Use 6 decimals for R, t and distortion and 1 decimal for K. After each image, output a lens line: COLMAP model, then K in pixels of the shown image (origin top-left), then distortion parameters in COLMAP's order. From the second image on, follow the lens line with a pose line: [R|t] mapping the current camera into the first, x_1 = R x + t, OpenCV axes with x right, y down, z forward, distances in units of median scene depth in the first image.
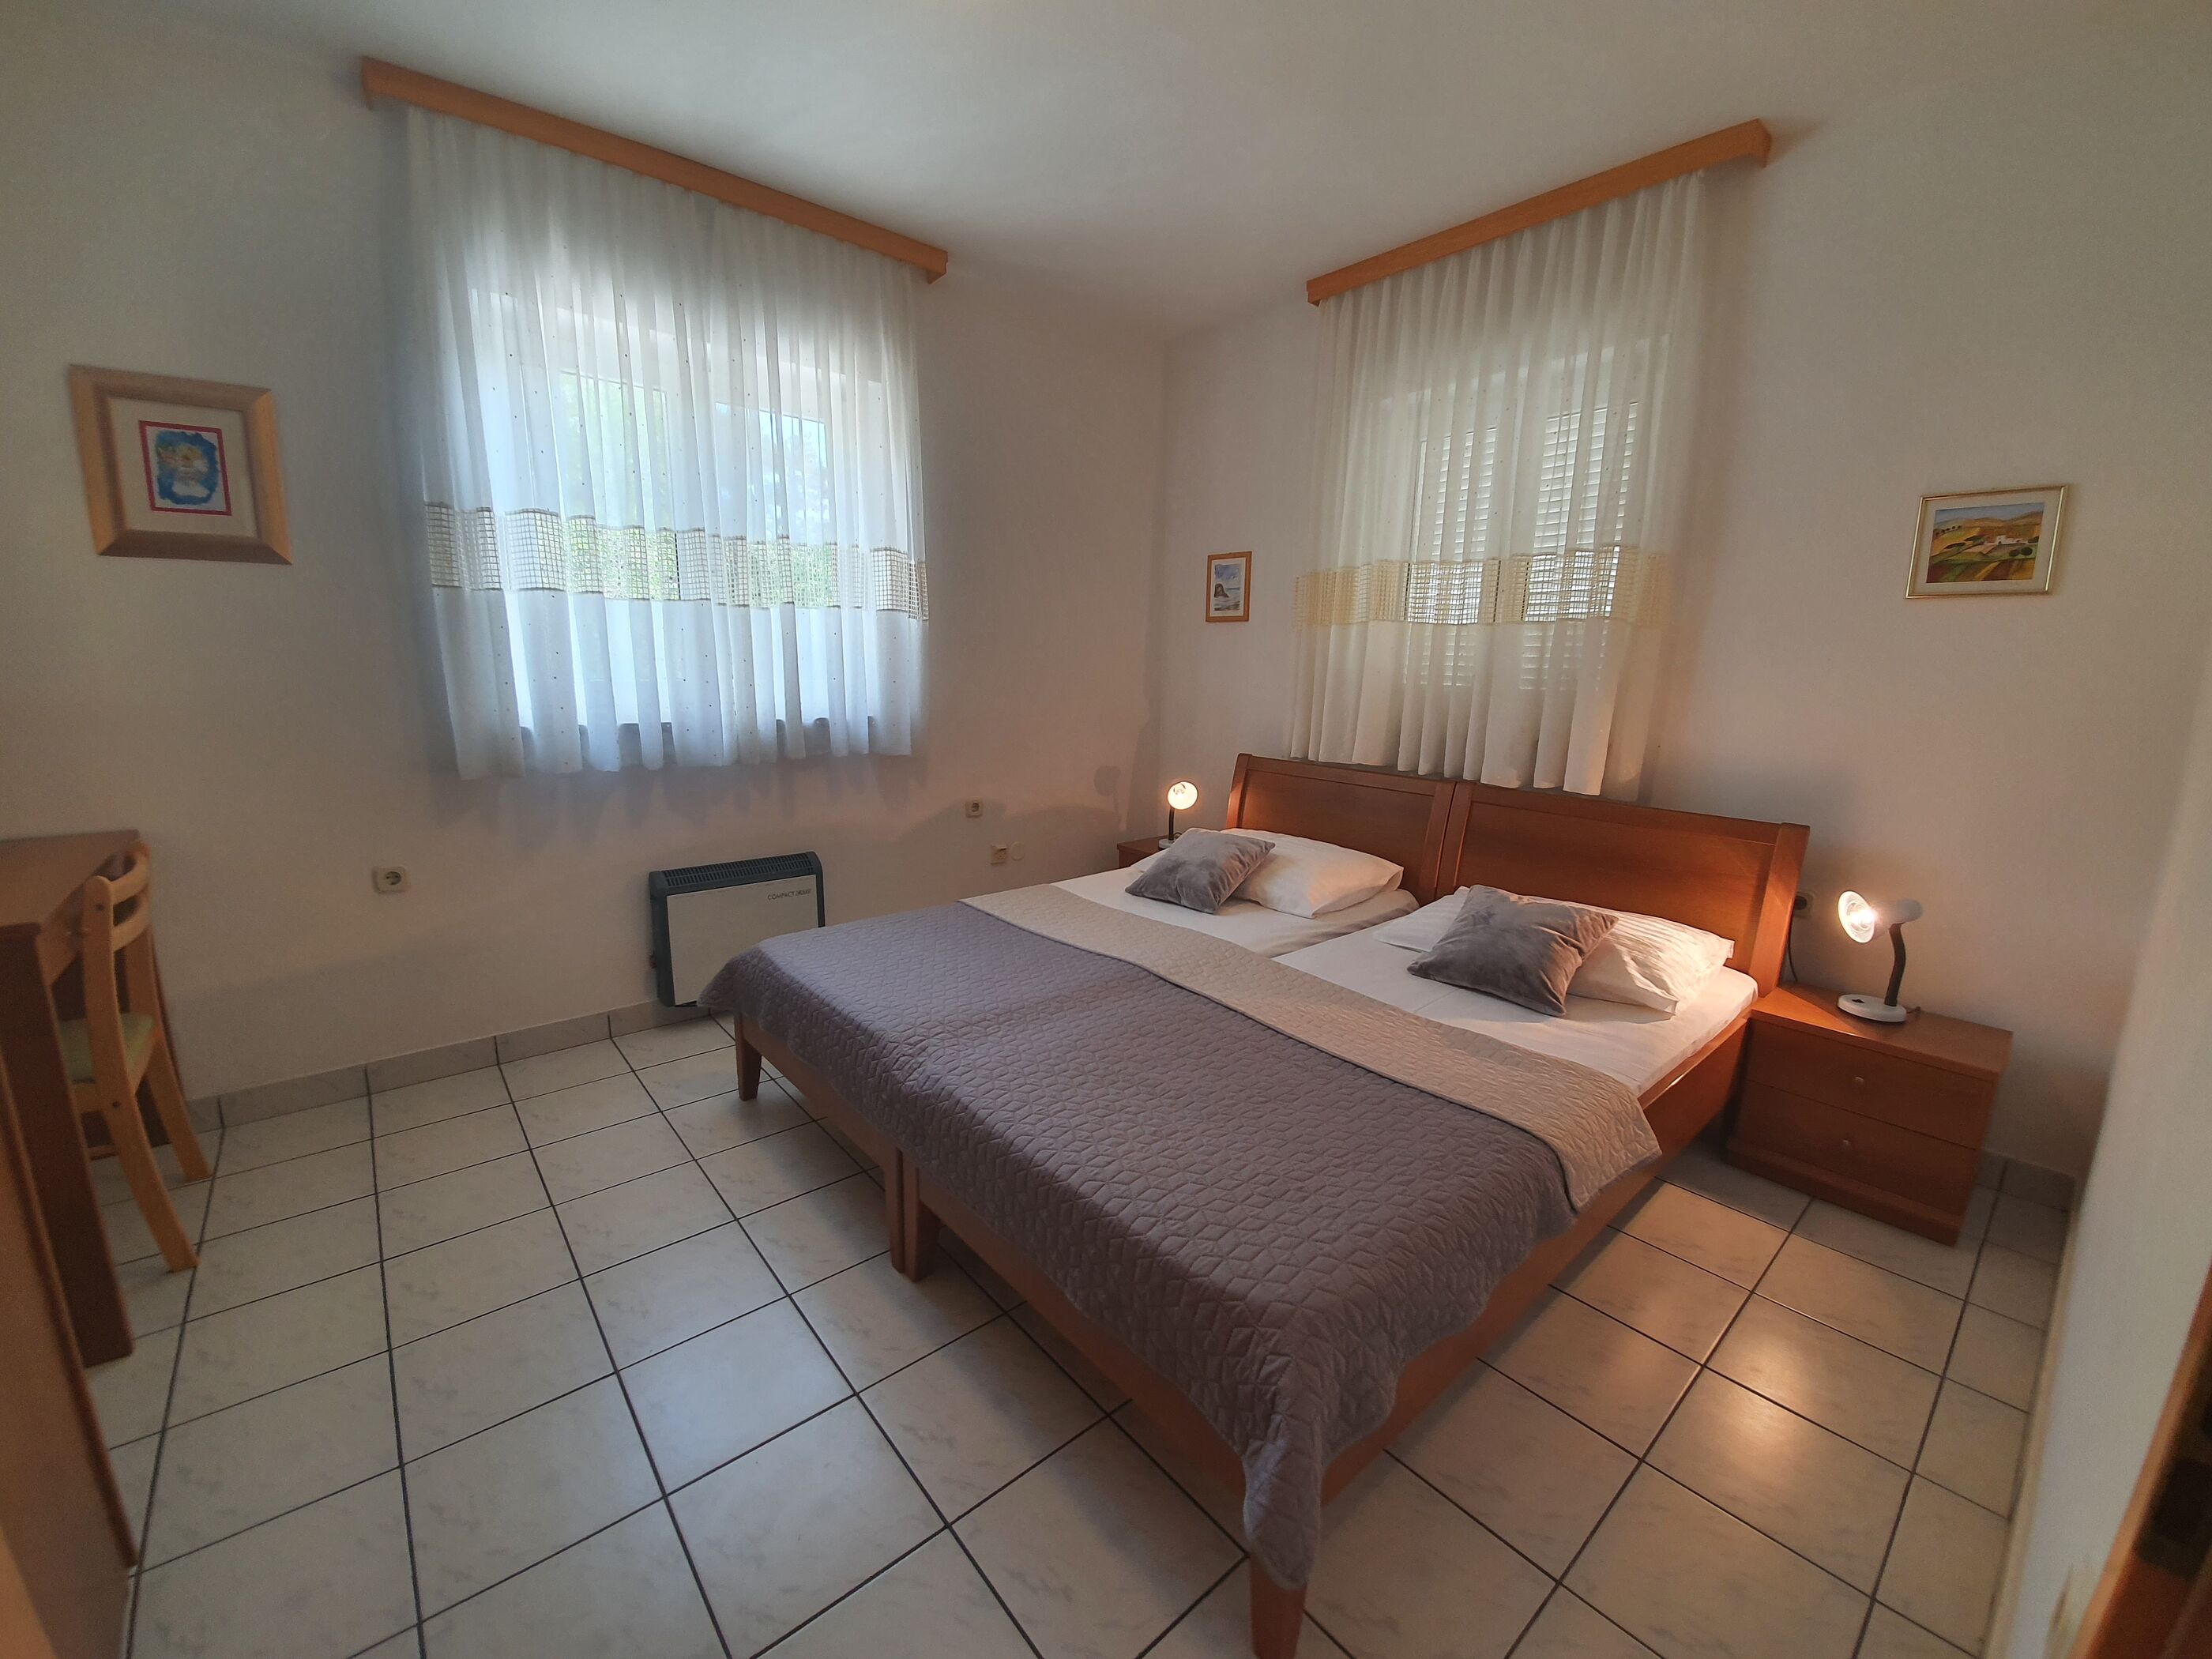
lens RADIAL K [[874.6, 0, 1102.9], [0, 874.6, 840.2], [0, 0, 1]] dist [0.001695, -0.011153]
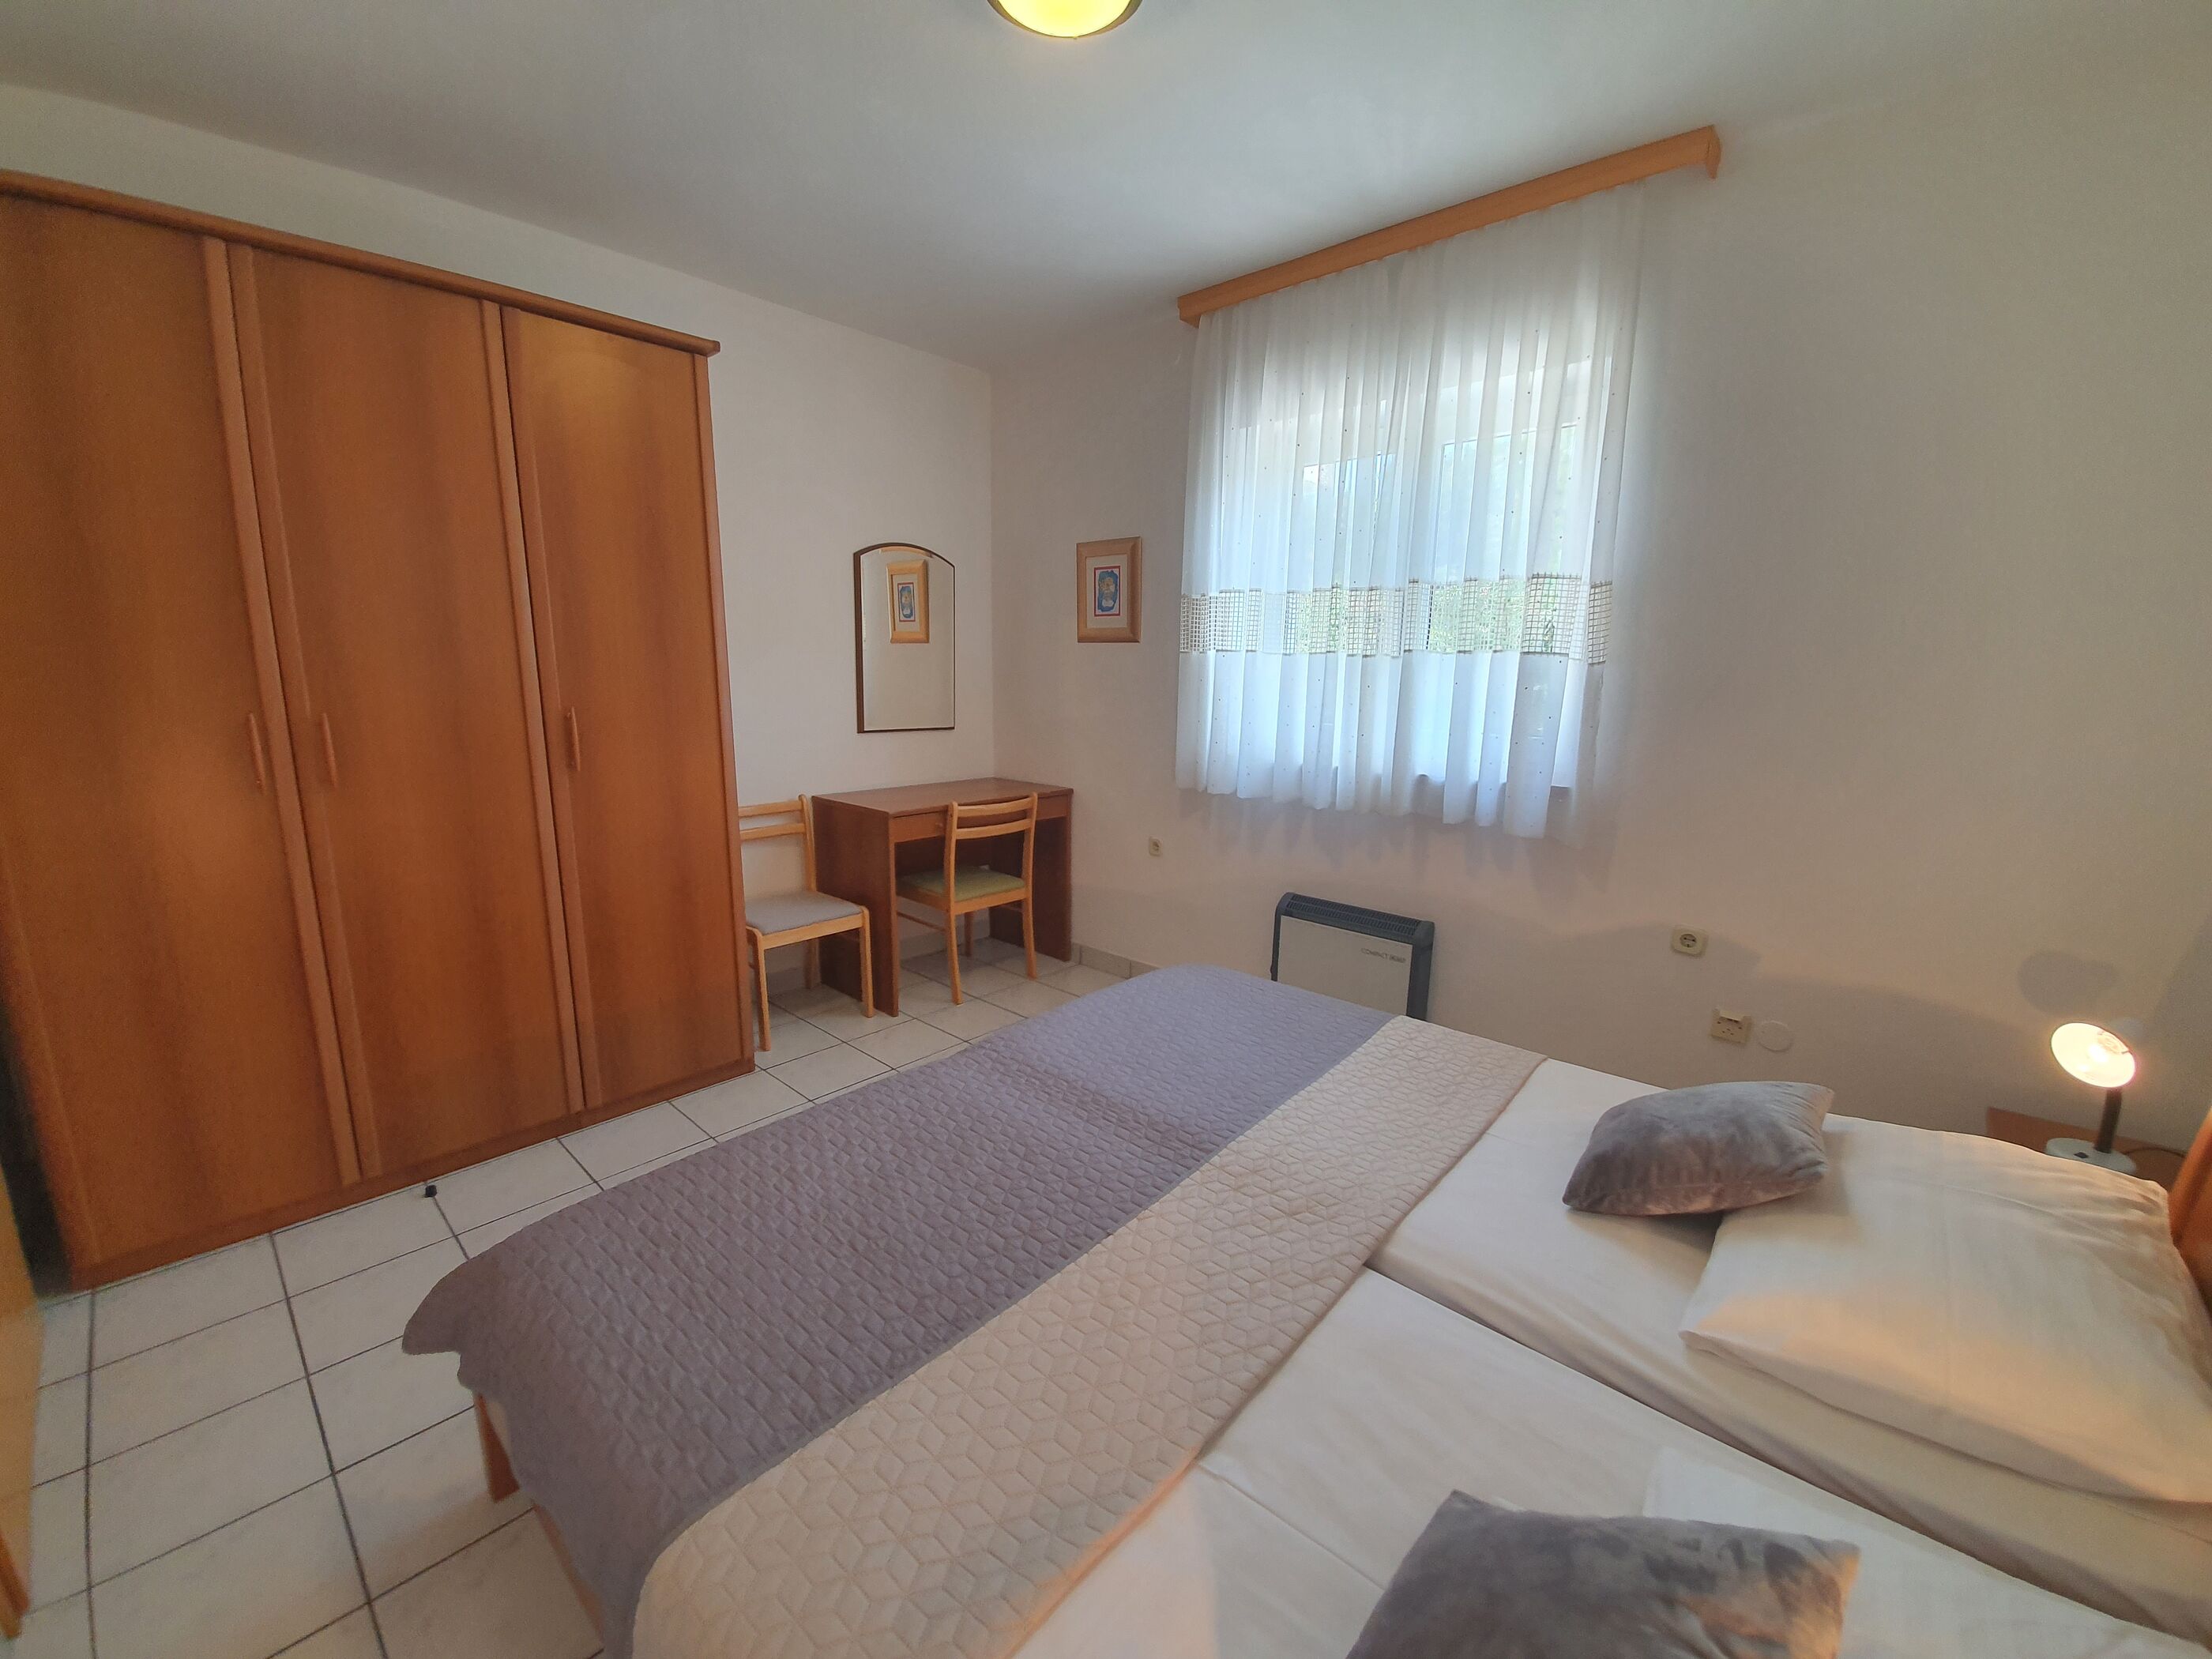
lens RADIAL K [[874.6, 0, 1096.6], [0, 874.6, 832.9], [0, 0, 1]] dist [0.001695, -0.011153]
pose [[0.121192, 0.161399, -0.979420, 0.552240], [-0.216088, 0.967319, 0.132666, -0.137348], [0.968823, 0.195562, 0.152107, 0.587395]]
